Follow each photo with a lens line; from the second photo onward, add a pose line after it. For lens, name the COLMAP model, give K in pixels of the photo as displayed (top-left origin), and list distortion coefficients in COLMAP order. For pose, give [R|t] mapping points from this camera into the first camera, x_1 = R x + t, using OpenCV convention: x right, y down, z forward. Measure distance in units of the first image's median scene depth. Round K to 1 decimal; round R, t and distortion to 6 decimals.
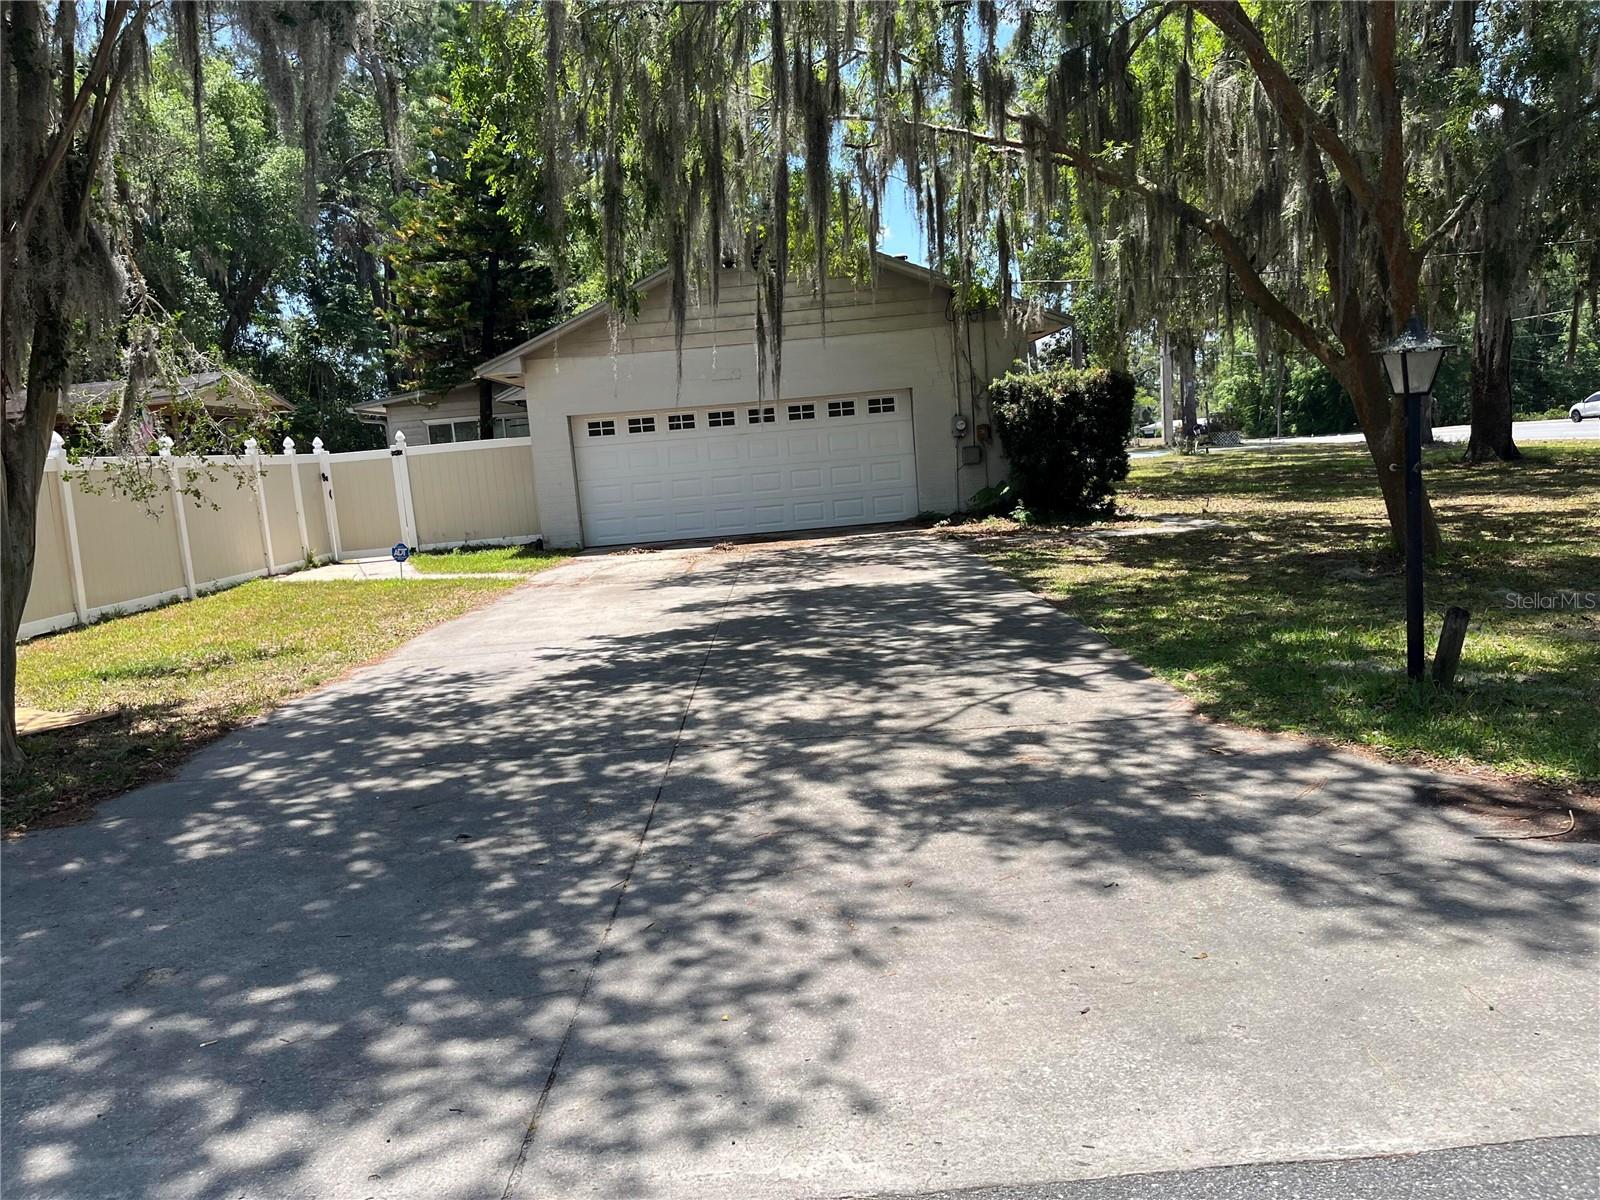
lens RADIAL K [[1191.3, 0, 784.1], [0, 1191.3, 594.2], [0, 0, 1]] dist [0.106332, -0.118389]
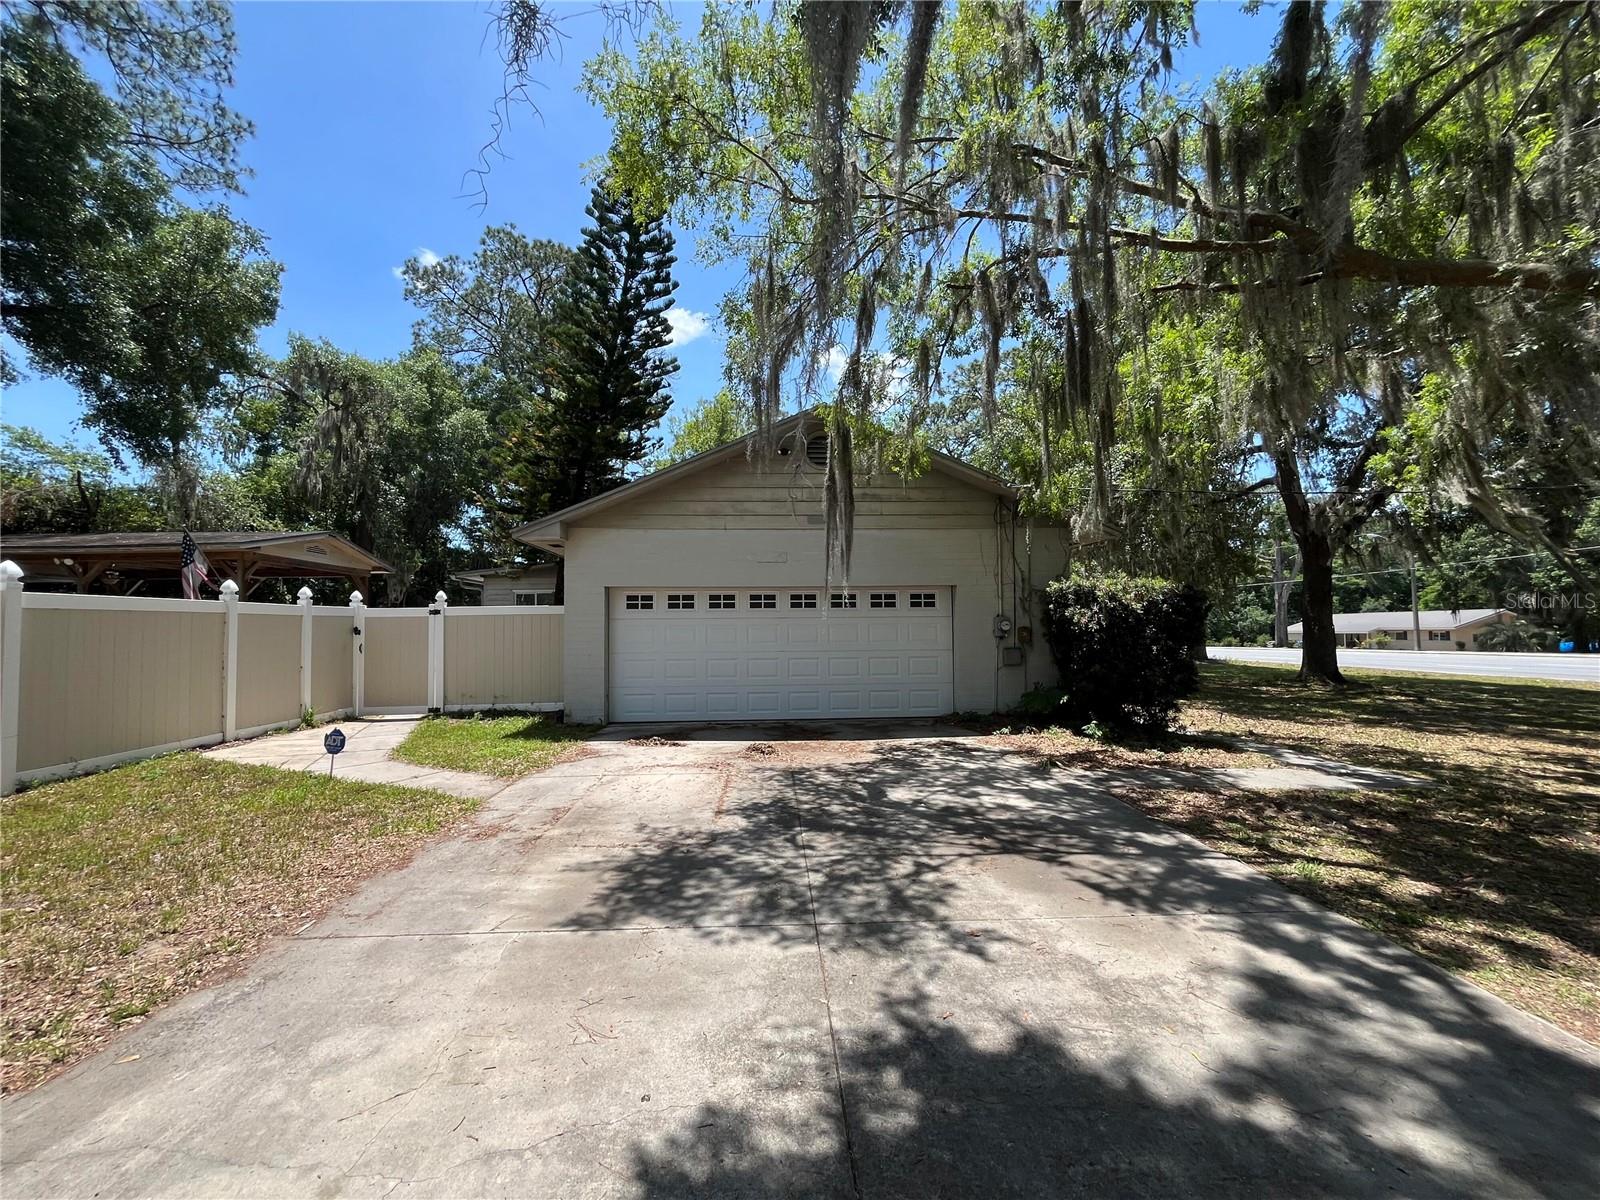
lens RADIAL K [[647.5, 0, 816.6], [0, 647.5, 602.5], [0, 0, 1]] dist [-0.009993, -0.000006]
pose [[0.994049, 0.075701, 0.078328, -0.125062], [-0.062465, 0.985228, -0.159446, -0.156858], [-0.089241, 0.153604, 0.984094, 1.165822]]
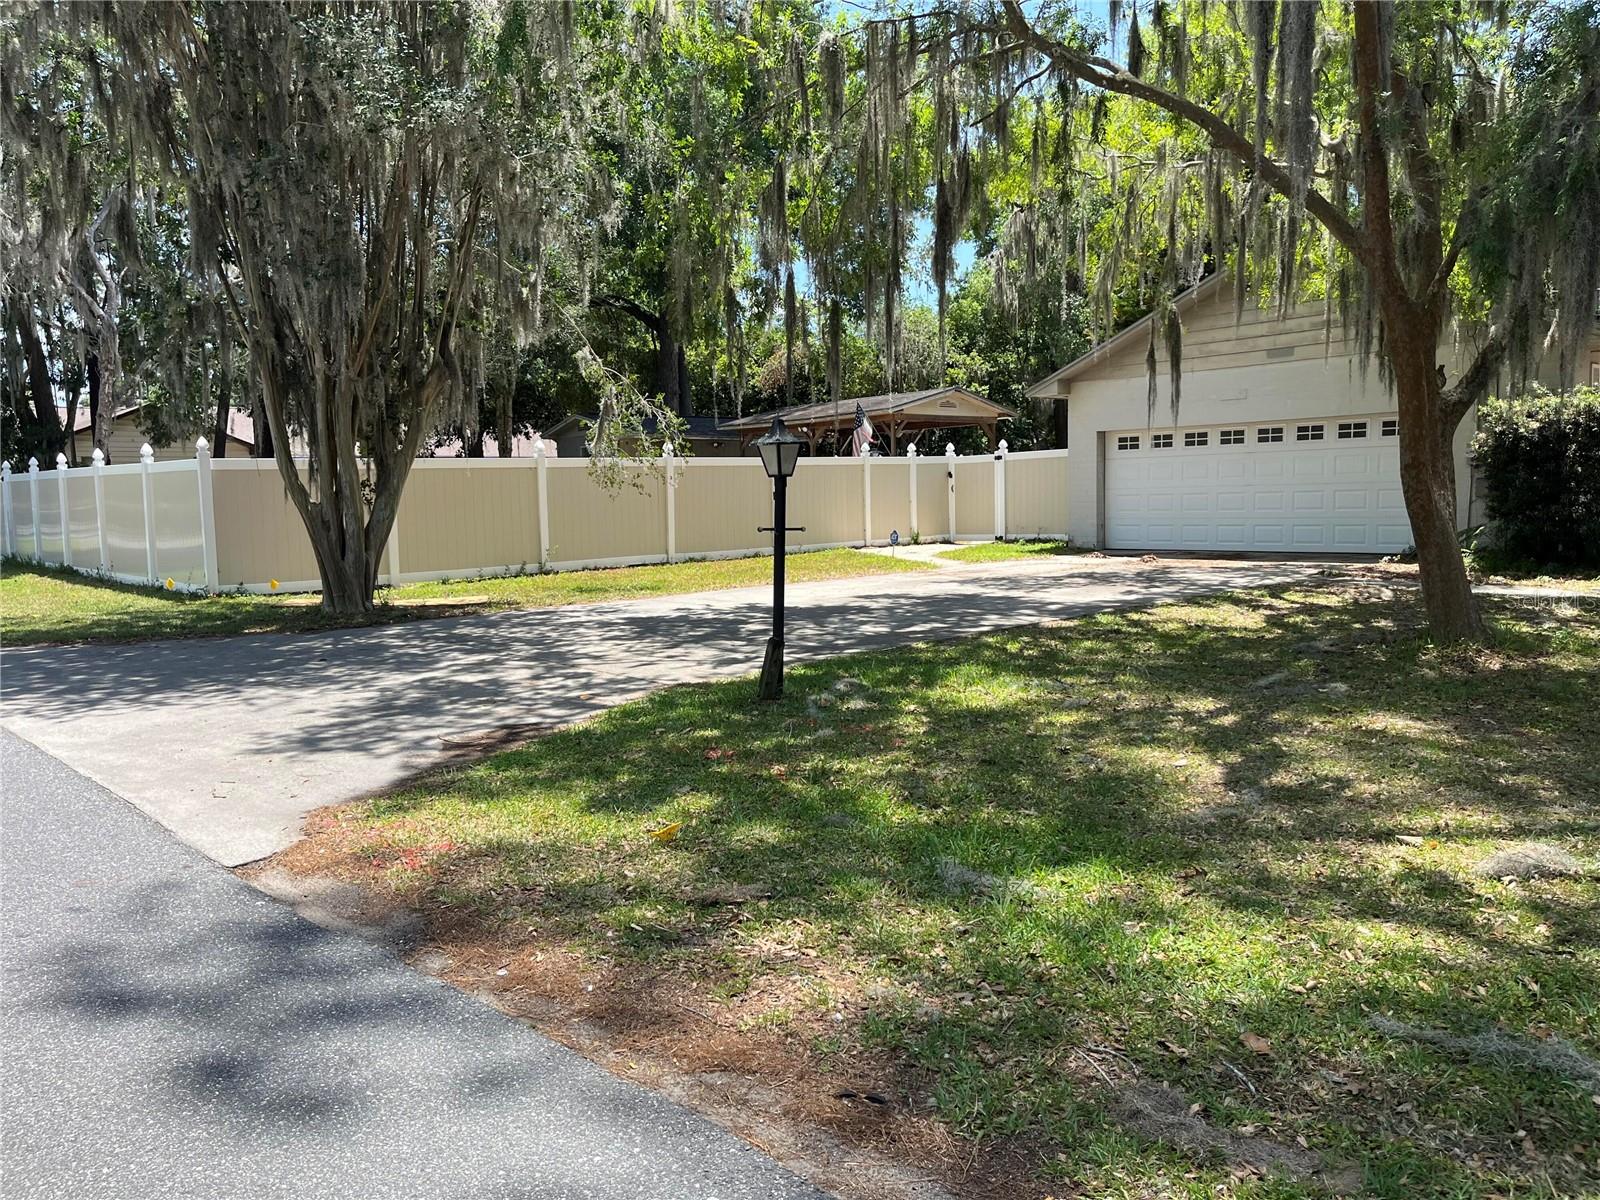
lens RADIAL K [[1191.3, 0, 784.1], [0, 1191.3, 594.2], [0, 0, 1]] dist [0.106332, -0.118389]
pose [[0.674575, 0.127098, -0.727182, 1.148508], [-0.113452, 0.991214, 0.068001, -0.100779], [0.729436, 0.036628, 0.683068, 0.043919]]
